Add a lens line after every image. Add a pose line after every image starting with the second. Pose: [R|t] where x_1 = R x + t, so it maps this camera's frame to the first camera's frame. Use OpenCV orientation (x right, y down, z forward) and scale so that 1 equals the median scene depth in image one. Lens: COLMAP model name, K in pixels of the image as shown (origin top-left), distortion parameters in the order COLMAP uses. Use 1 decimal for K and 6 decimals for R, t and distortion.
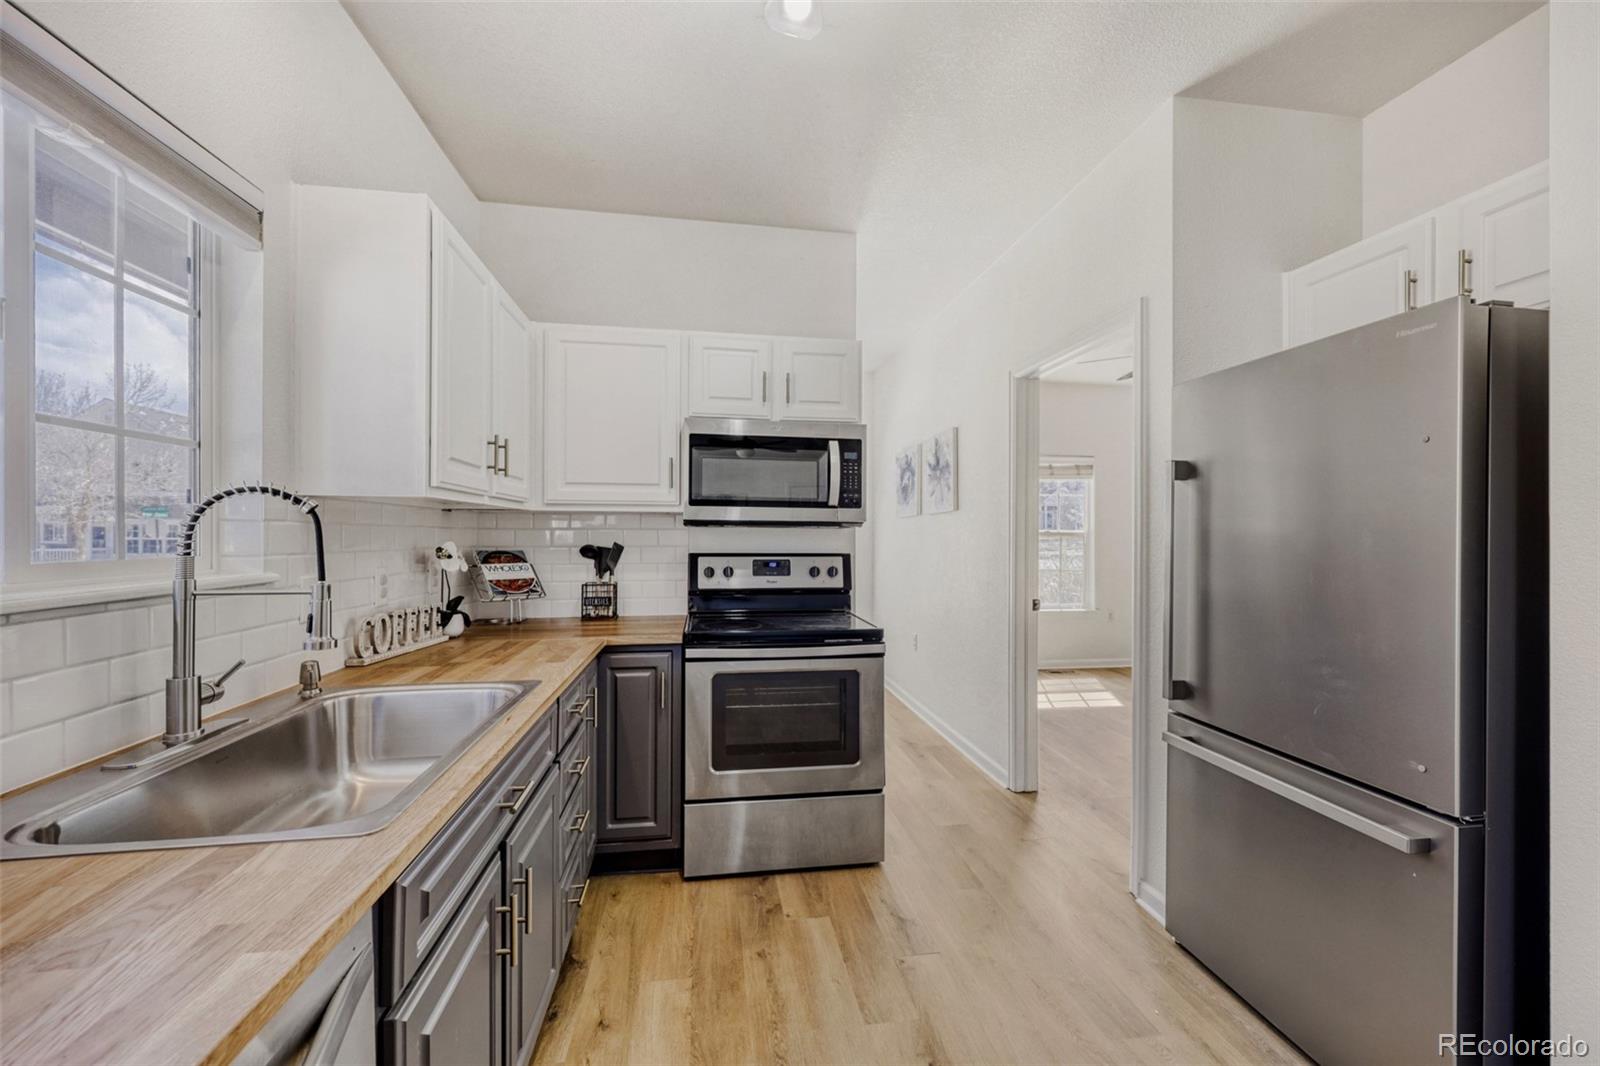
lens RADIAL K [[644.8, 0, 800.0], [0, 644.8, 533.0], [0, 0, 1]] dist [-0.004189, -0.000246]
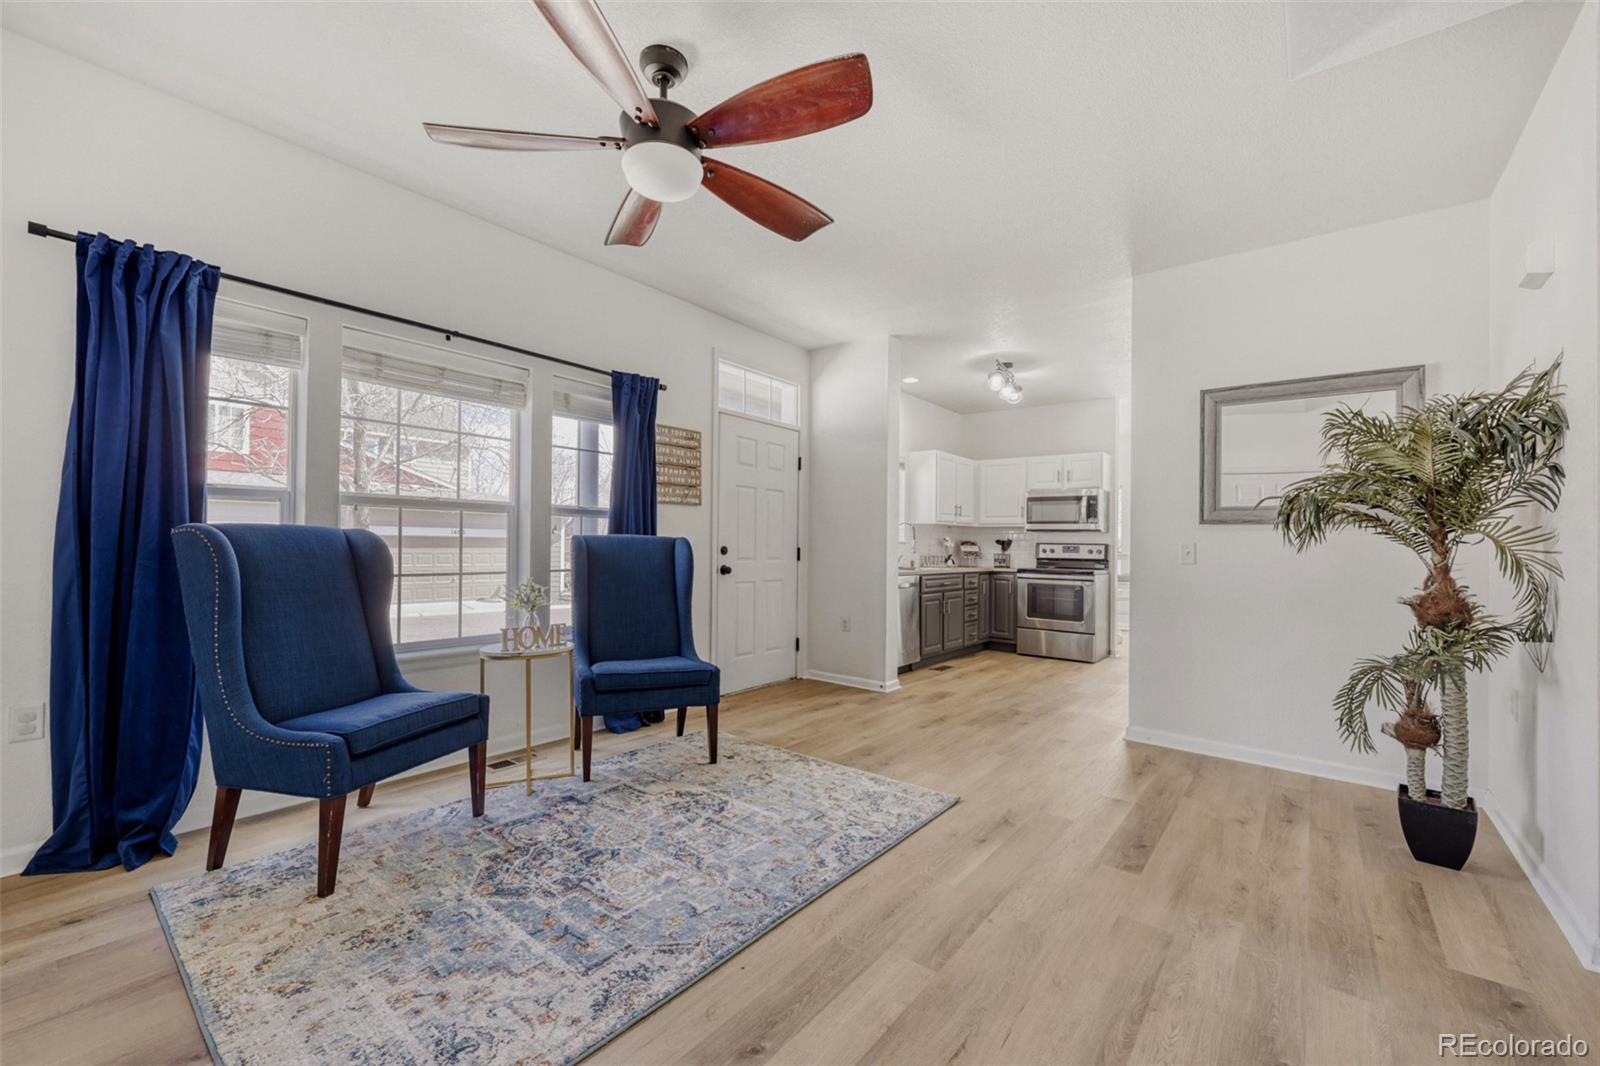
lens RADIAL K [[660.2, 0, 804.9], [0, 660.2, 547.5], [0, 0, 1]] dist [-0.002186, 0.000186]
pose [[0.690483, 0.005939, -0.723325, 1.158493], [-0.009586, 0.999954, -0.000940, 0.065885], [0.723285, 0.007583, 0.690508, -1.540127]]
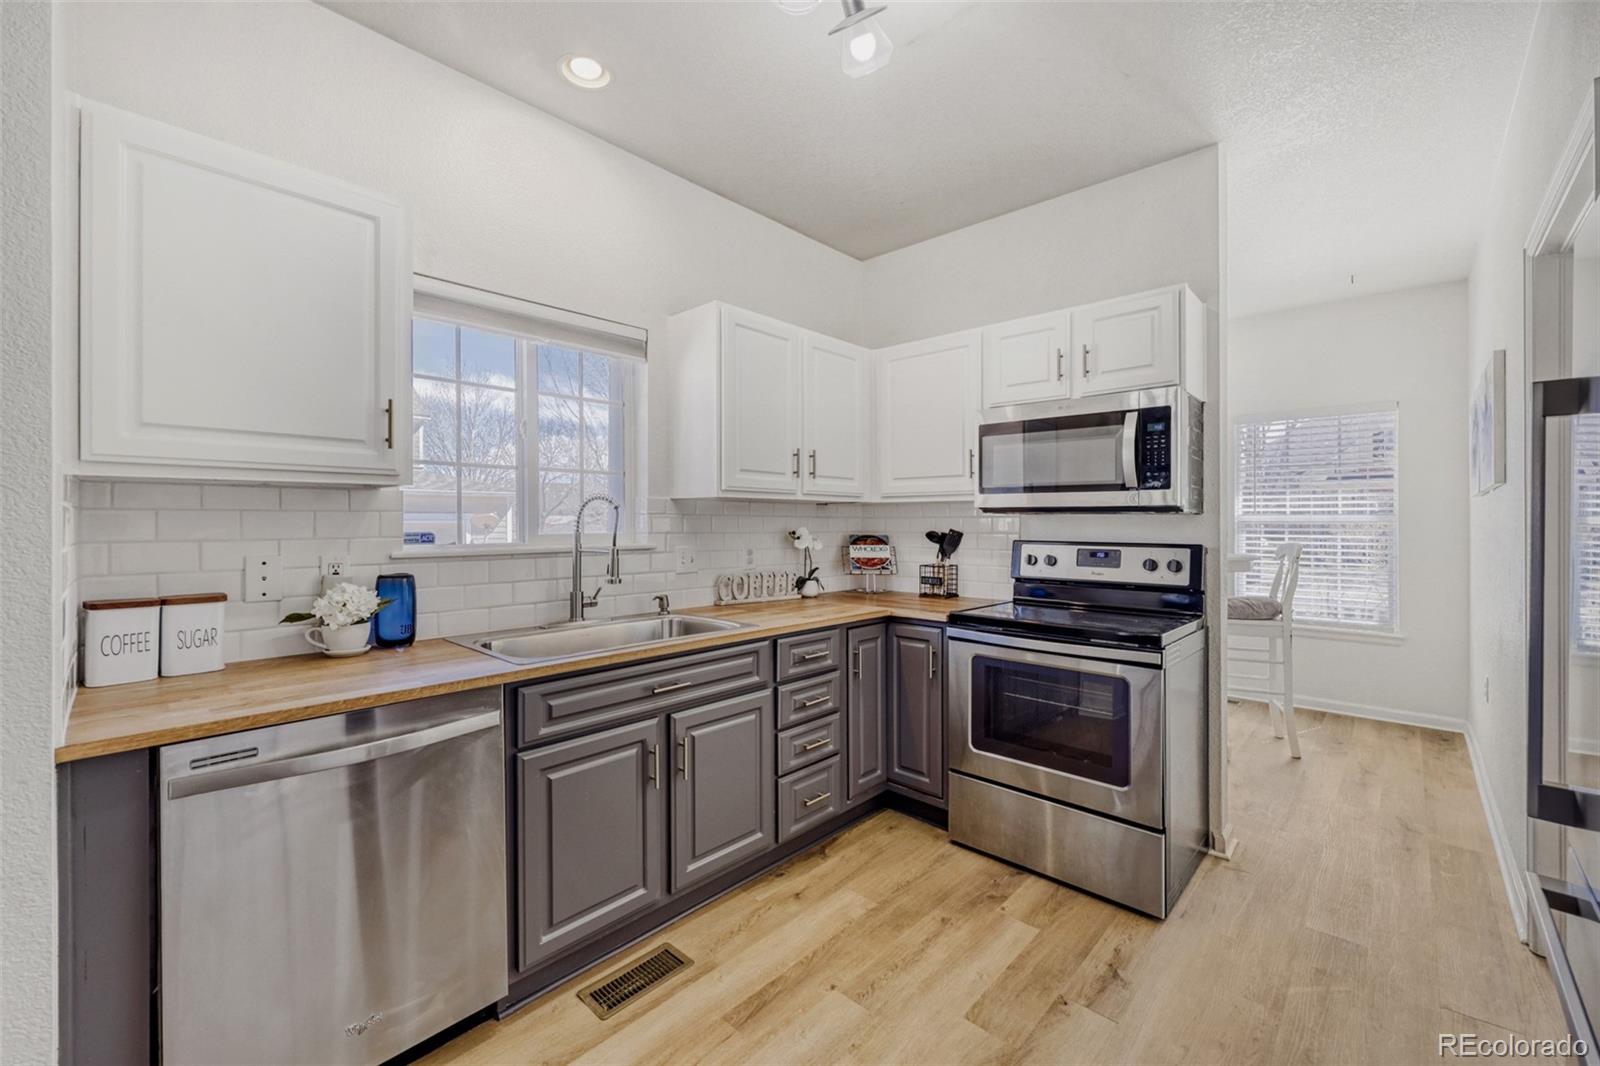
lens RADIAL K [[642.0, 0, 808.5], [0, 642.0, 525.0], [0, 0, 1]] dist [-0.000096, 0.000078]
pose [[0.623505, 0.001032, -0.781819, 0.460886], [0.002478, 0.999991, 0.003296, 0.003573], [0.781815, -0.003992, 0.623497, 0.129847]]
